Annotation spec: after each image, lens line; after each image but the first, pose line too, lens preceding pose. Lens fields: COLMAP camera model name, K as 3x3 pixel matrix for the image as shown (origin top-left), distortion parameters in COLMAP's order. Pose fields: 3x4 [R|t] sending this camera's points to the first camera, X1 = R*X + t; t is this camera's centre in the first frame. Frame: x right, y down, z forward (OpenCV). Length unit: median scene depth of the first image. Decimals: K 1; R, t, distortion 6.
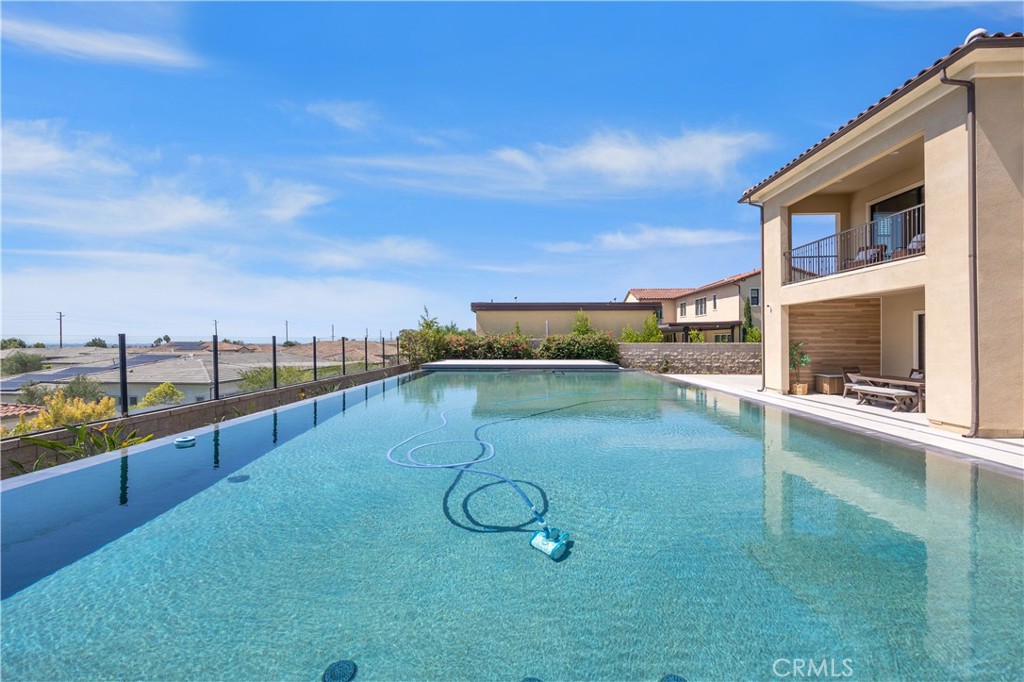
lens RADIAL K [[411.3, 0, 508.5], [0, 411.3, 343.3], [0, 0, 1]] dist [-0.003976, -0.000257]
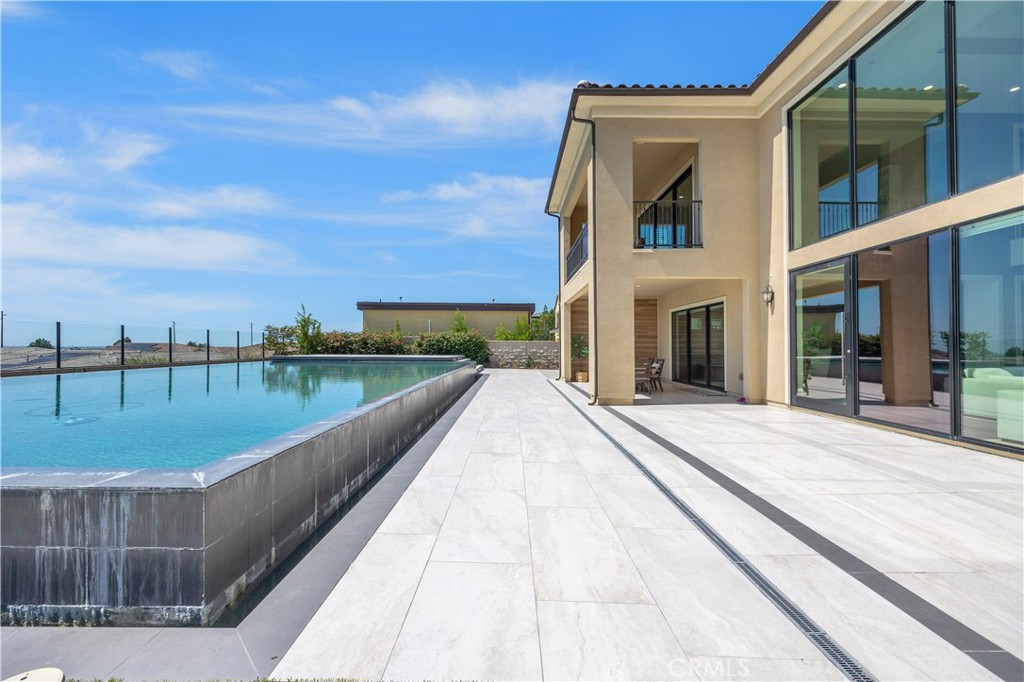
lens RADIAL K [[411.3, 0, 508.5], [0, 411.3, 343.3], [0, 0, 1]] dist [-0.003976, -0.000257]
pose [[0.998535, 0.008611, 0.053415, 0.418804], [-0.007926, 0.999884, -0.013024, 0.031907], [-0.053521, 0.012582, 0.998487, -0.123898]]
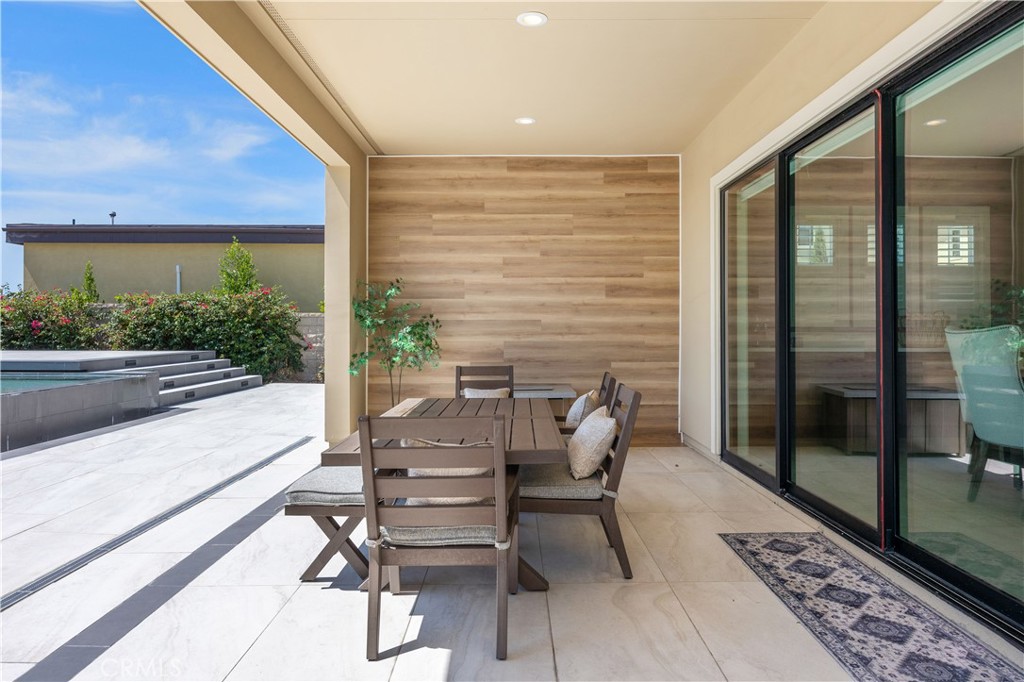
lens RADIAL K [[631.0, 0, 512.0], [0, 631.0, 341.0], [0, 0, 1]] dist [-0.003505, -0.001634]
pose [[0.998263, 0.002210, 0.058872, 0.730134], [-0.003121, 0.999877, 0.015386, 0.029243], [-0.058831, -0.015543, 0.998147, 0.490853]]
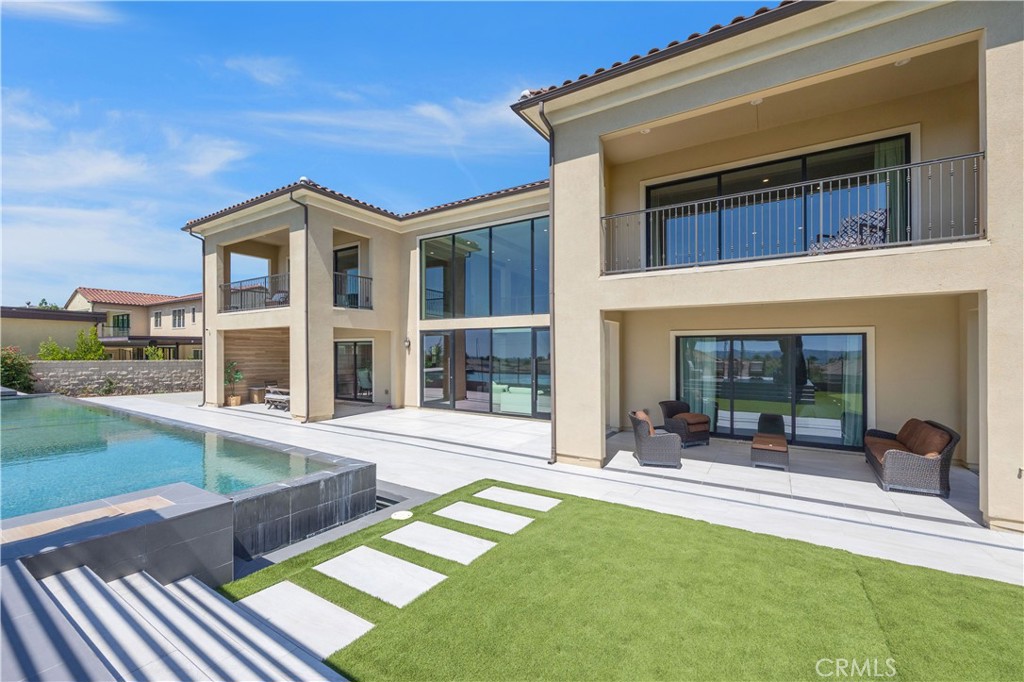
lens RADIAL K [[424.4, 0, 504.2], [0, 424.4, 353.5], [0, 0, 1]] dist [-0.002812, -0.000161]
pose [[0.496091, 0.005807, 0.868251, 0.027744], [-0.001784, 0.999982, -0.005668, -0.019797], [-0.868269, 0.001263, 0.496093, -0.275904]]
